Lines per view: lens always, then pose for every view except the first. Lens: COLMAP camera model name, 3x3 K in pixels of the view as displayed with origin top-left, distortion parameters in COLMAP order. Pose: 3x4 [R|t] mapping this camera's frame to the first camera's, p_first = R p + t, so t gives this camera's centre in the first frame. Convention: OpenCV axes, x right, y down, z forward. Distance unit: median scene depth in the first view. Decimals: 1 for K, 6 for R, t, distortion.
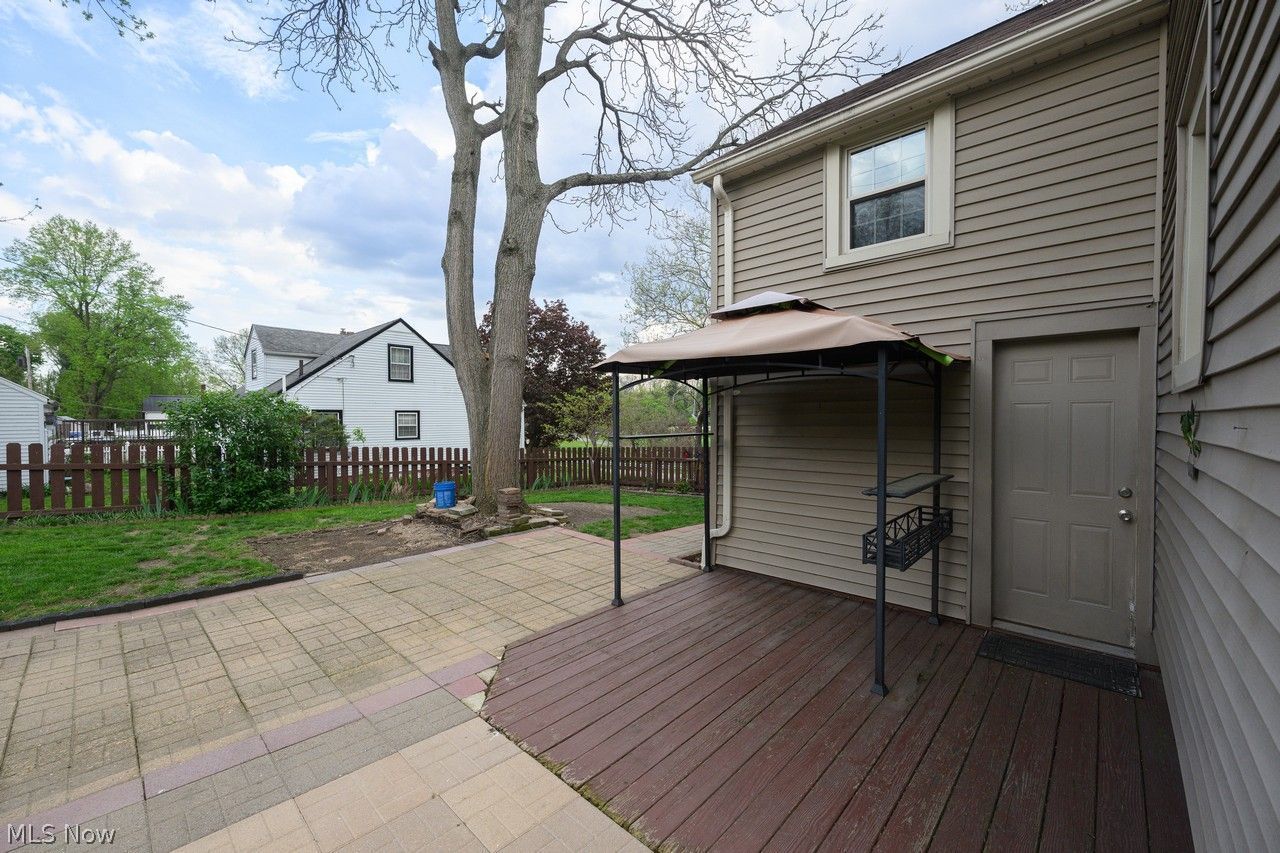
lens RADIAL K [[504.1, 0, 638.4], [0, 504.1, 424.3], [0, 0, 1]] dist [-0.000248, 0.000441]
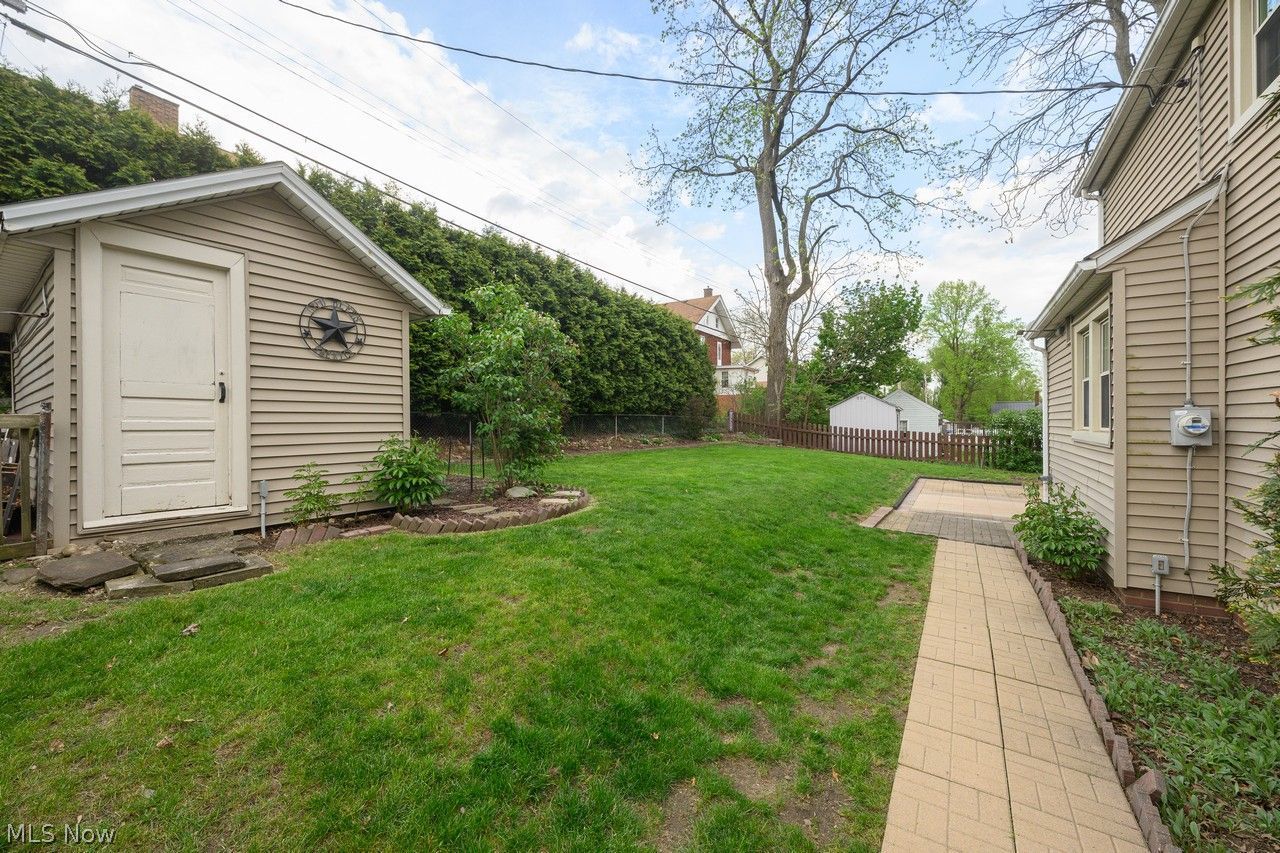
lens RADIAL K [[504.1, 0, 639.7], [0, 504.1, 423.7], [0, 0, 1]] dist [-0.000248, 0.000441]
pose [[0.179591, 0.005957, -0.983723, 0.117766], [-0.010249, 0.999939, 0.004184, -0.000146], [0.983688, 0.009331, 0.179641, -0.107639]]
